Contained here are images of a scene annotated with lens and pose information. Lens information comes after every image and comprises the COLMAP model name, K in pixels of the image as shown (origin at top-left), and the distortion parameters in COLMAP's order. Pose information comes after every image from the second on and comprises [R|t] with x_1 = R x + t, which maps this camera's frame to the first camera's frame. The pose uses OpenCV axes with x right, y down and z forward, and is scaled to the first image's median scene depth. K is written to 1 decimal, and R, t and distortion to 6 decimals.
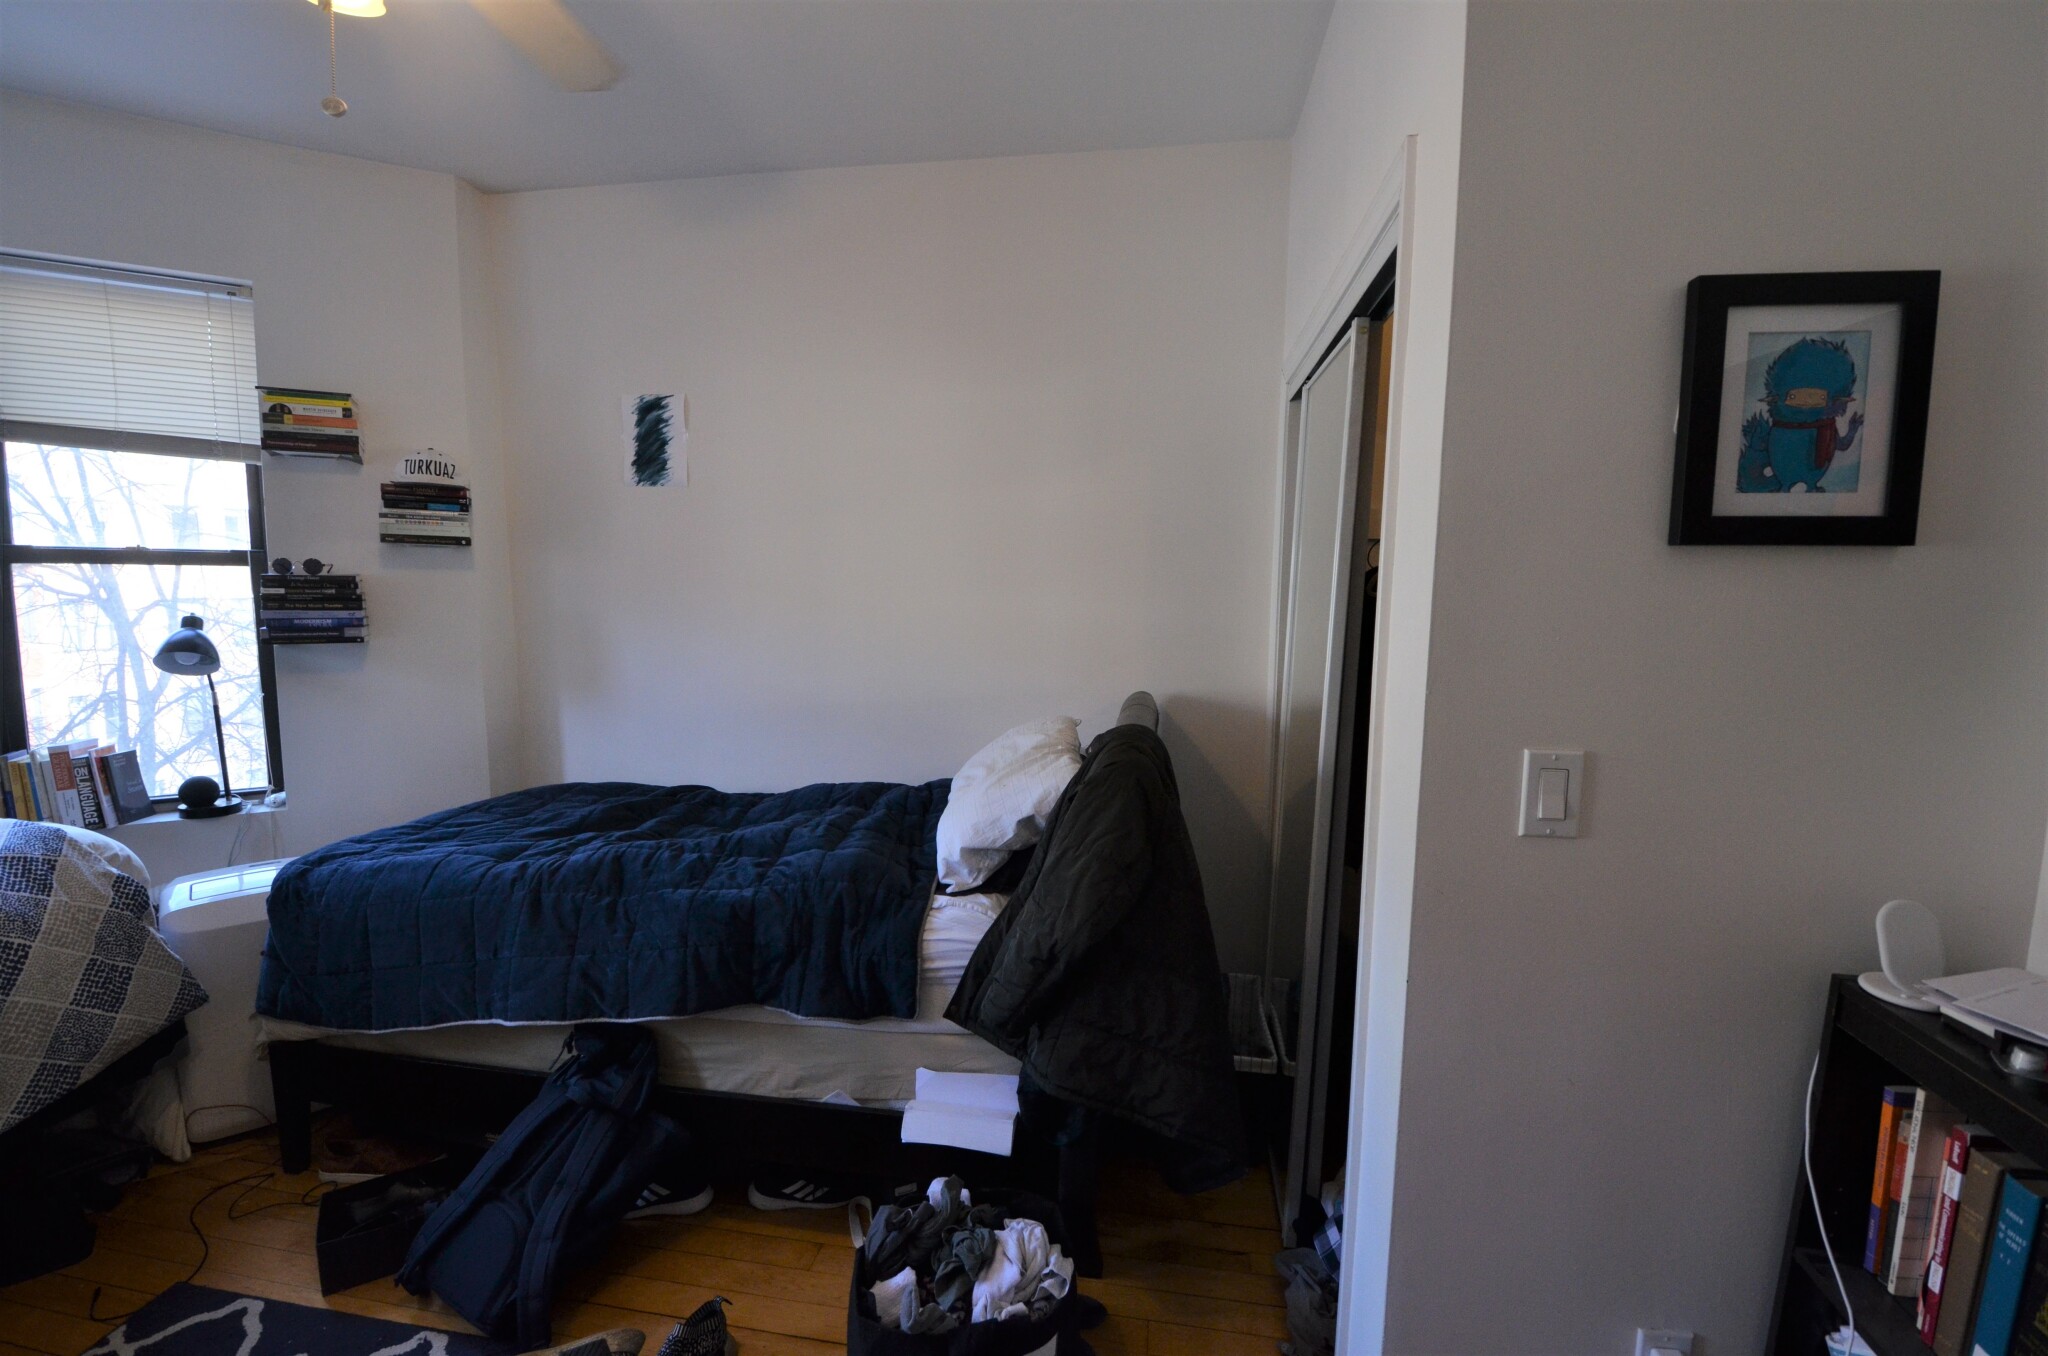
lens RADIAL K [[890.8, 0, 1014.1], [0, 890.8, 694.0], [0, 0, 1]] dist [0.008909, -0.016852]
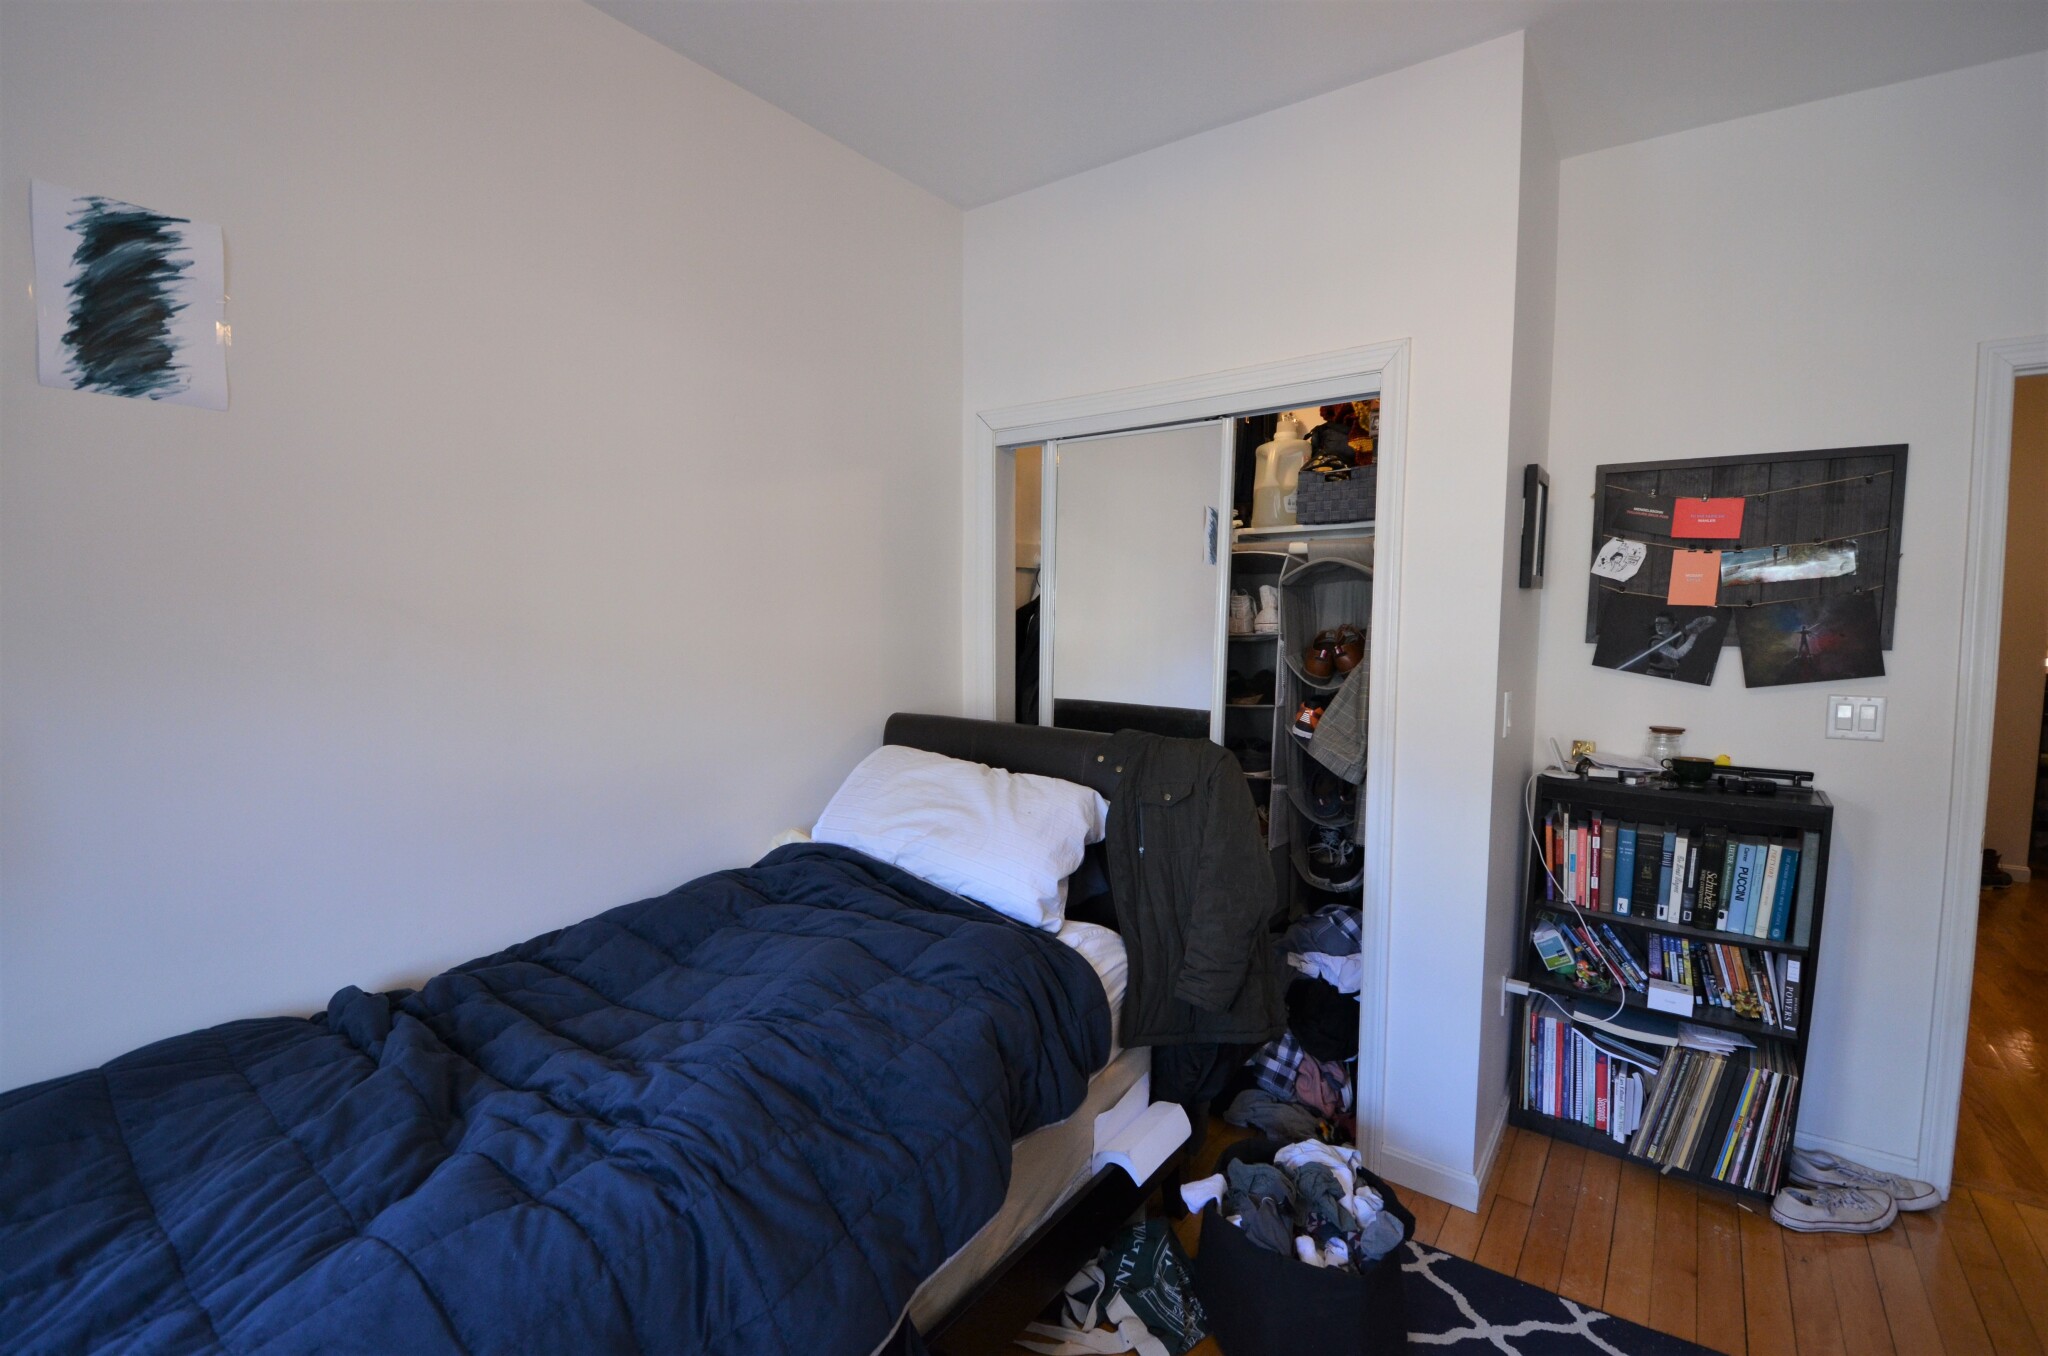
lens RADIAL K [[908.0, 0, 1024.1], [0, 908.0, 690.6], [0, 0, 1]] dist [0.002371, -0.015642]
pose [[0.452532, -0.084180, 0.887766, -0.866672], [0.108865, 0.993303, 0.038694, -0.068352], [-0.885078, 0.079136, 0.458666, 0.542858]]
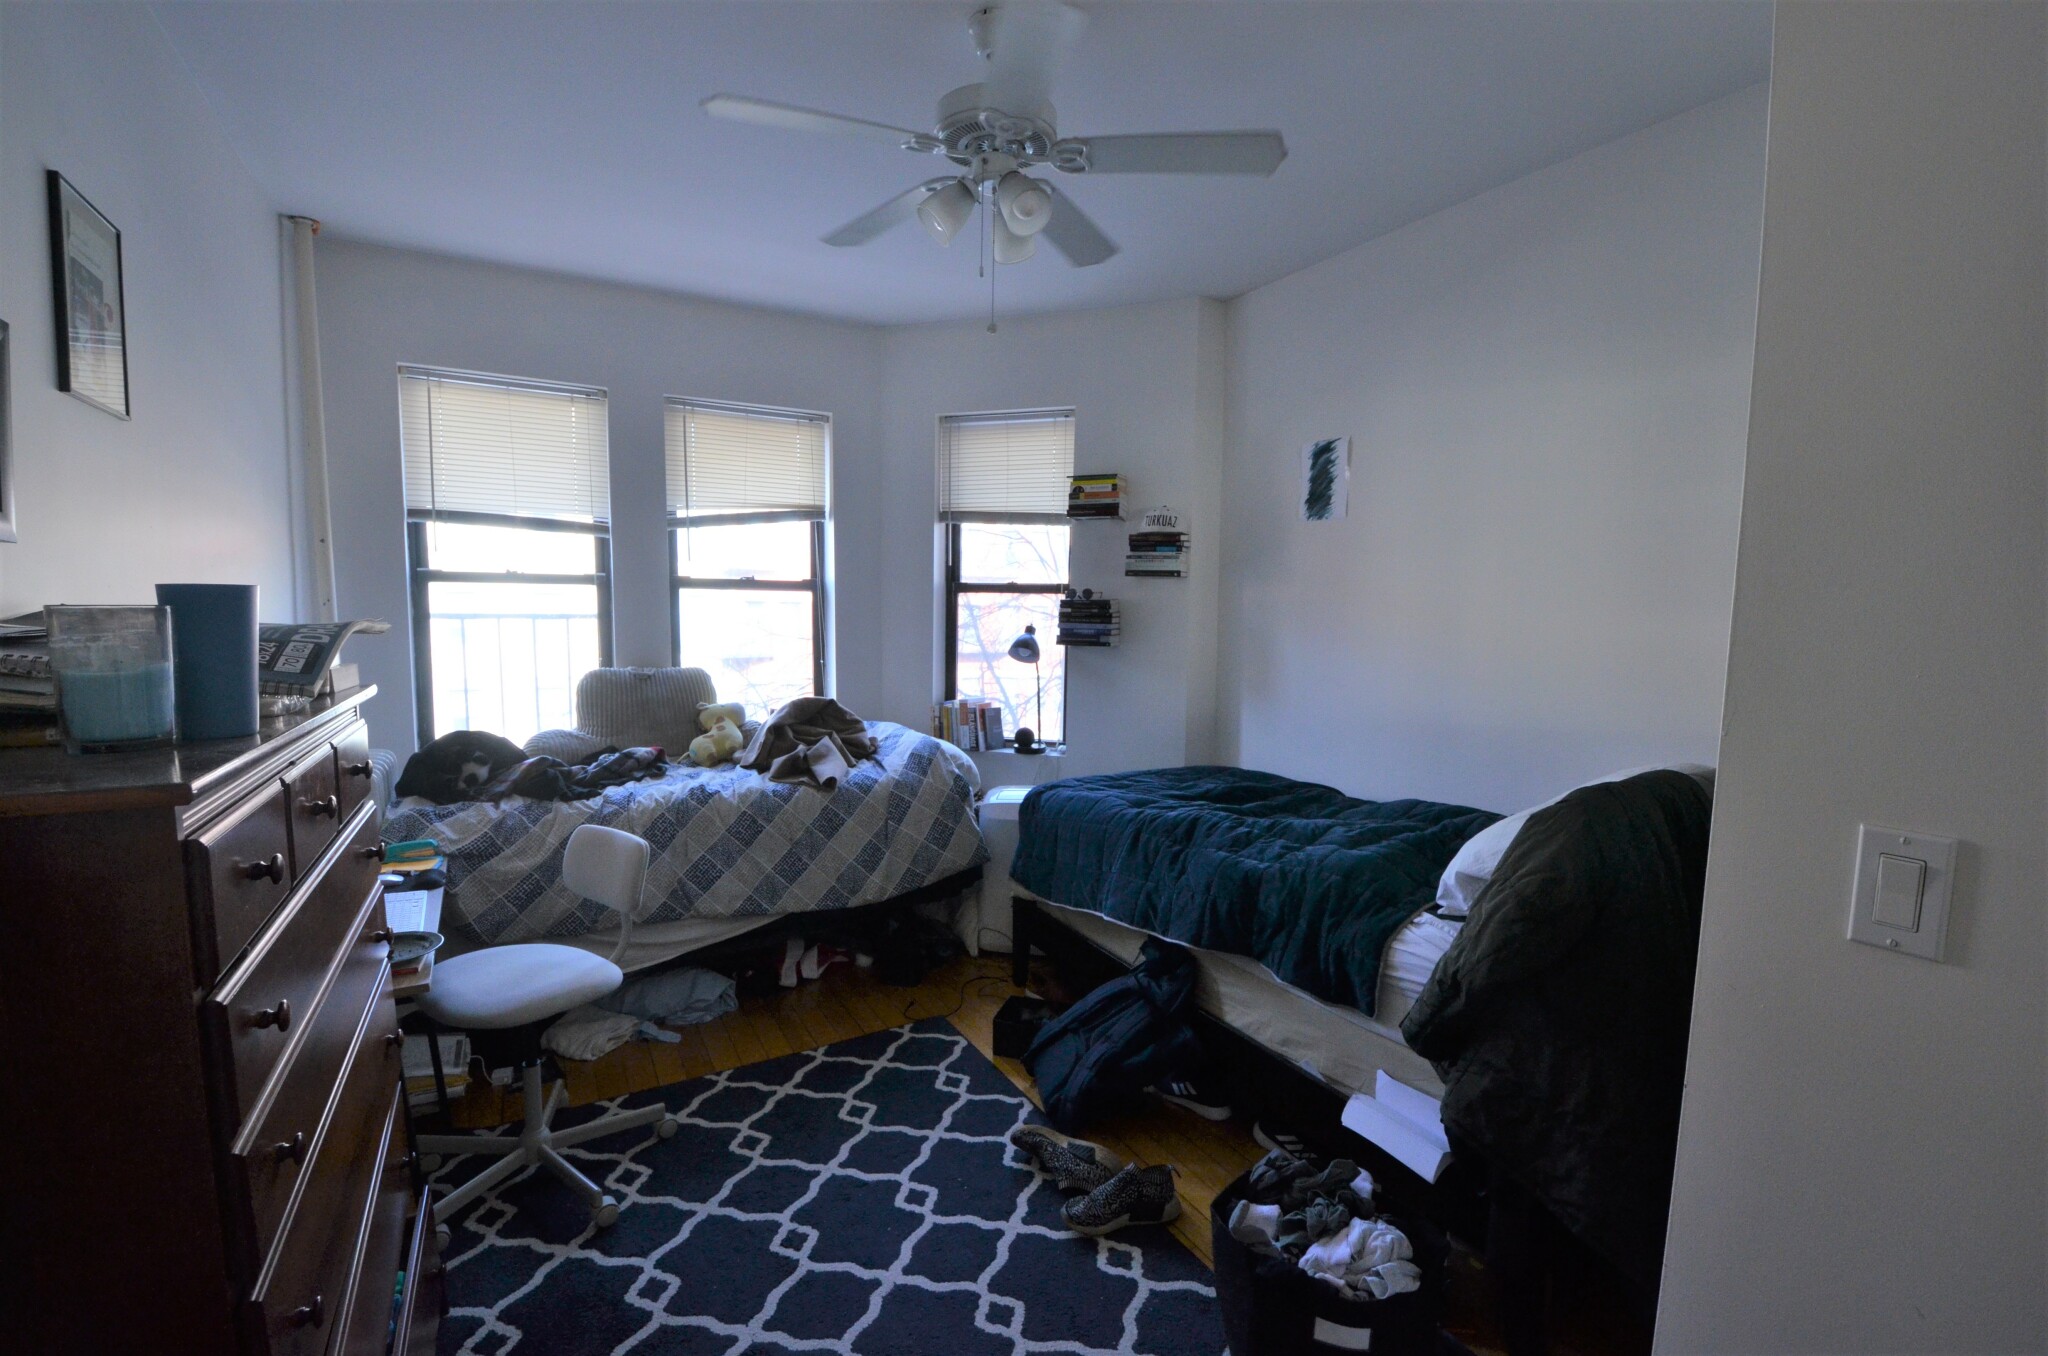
lens RADIAL K [[890.8, 0, 1014.1], [0, 890.8, 694.0], [0, 0, 1]] dist [0.008909, -0.016852]
pose [[0.617120, 0.075236, -0.783264, 0.371831], [-0.095574, 0.995215, 0.020293, 0.004467], [0.781043, 0.062337, 0.621358, -0.002816]]
